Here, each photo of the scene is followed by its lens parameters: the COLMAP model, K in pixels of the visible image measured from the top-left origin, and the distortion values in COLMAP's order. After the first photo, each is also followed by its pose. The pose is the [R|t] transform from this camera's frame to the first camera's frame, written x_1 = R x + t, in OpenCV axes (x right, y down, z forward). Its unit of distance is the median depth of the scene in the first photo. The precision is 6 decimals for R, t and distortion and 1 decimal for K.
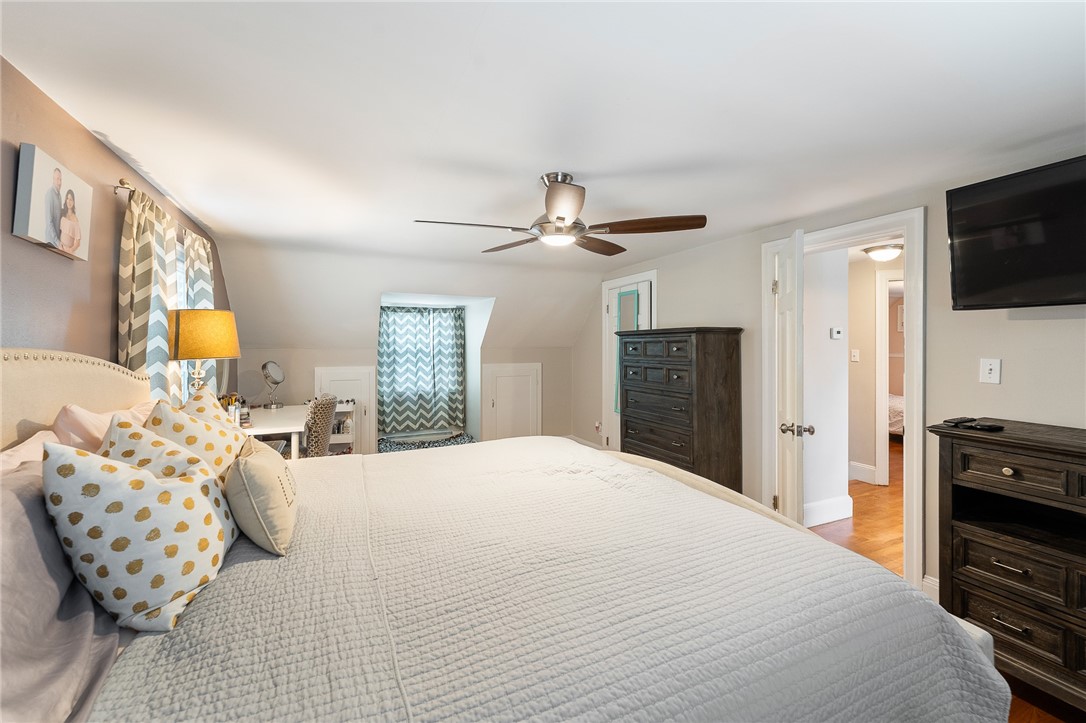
lens RADIAL K [[439.1, 0, 560.5], [0, 439.1, 338.2], [0, 0, 1]] dist [-0.000947, 0.000155]
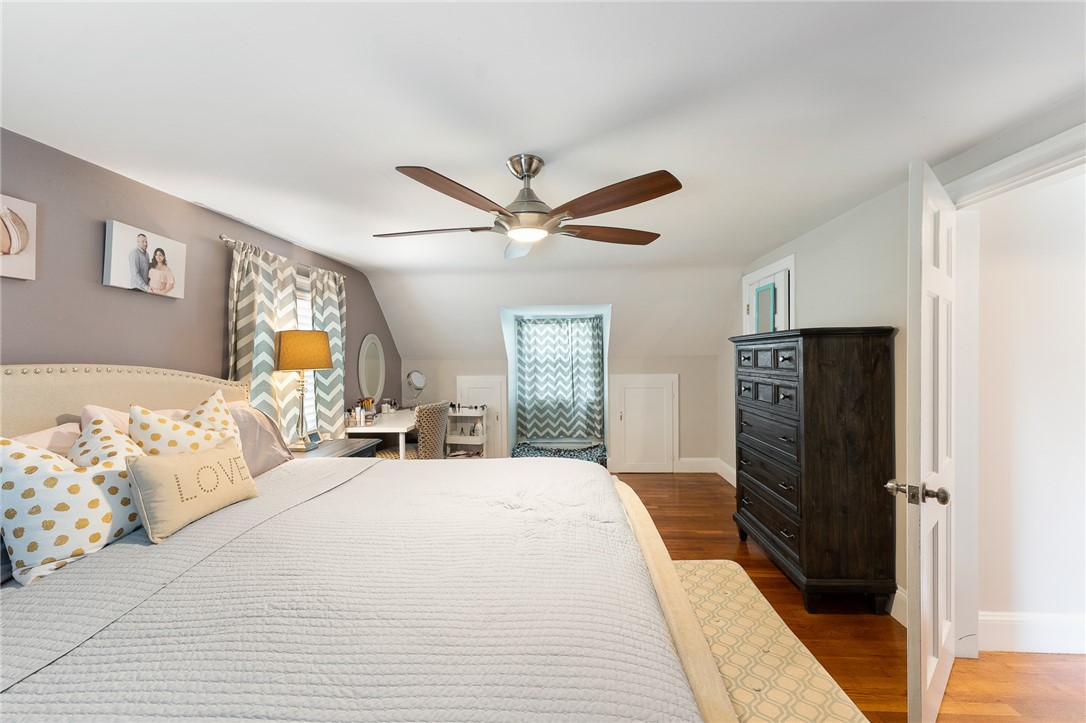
lens RADIAL K [[439.1, 0, 546.5], [0, 439.1, 359.4], [0, 0, 1]] dist [-0.000947, 0.000155]
pose [[0.878354, -0.004396, -0.477991, 0.278487], [0.018153, 0.999543, 0.024165, -0.000014], [0.477666, -0.029902, 0.878032, 0.164555]]
